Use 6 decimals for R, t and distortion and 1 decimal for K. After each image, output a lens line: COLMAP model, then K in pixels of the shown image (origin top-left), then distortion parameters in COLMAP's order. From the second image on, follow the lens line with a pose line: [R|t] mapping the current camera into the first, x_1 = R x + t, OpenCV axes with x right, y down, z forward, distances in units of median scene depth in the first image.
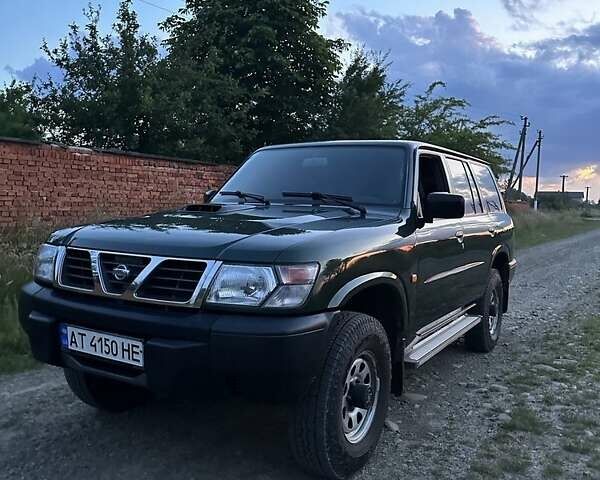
lens RADIAL K [[546.1, 0, 300.0], [0, 546.1, 240.0], [0, 0, 1]] dist [0.005755, 0.001954]
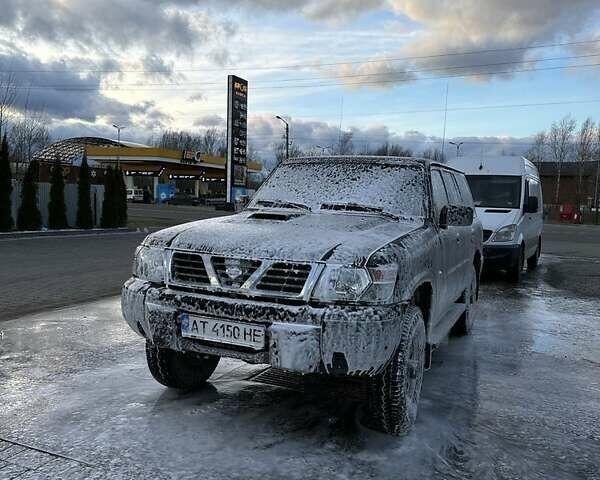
lens RADIAL K [[546.1, 0, 300.0], [0, 546.1, 240.0], [0, 0, 1]] dist [0.005755, 0.001954]
pose [[0.992502, 0.003795, 0.122167, -0.341487], [-0.005599, 0.999880, 0.014430, -0.033964], [-0.122097, -0.015006, 0.992405, -0.259880]]
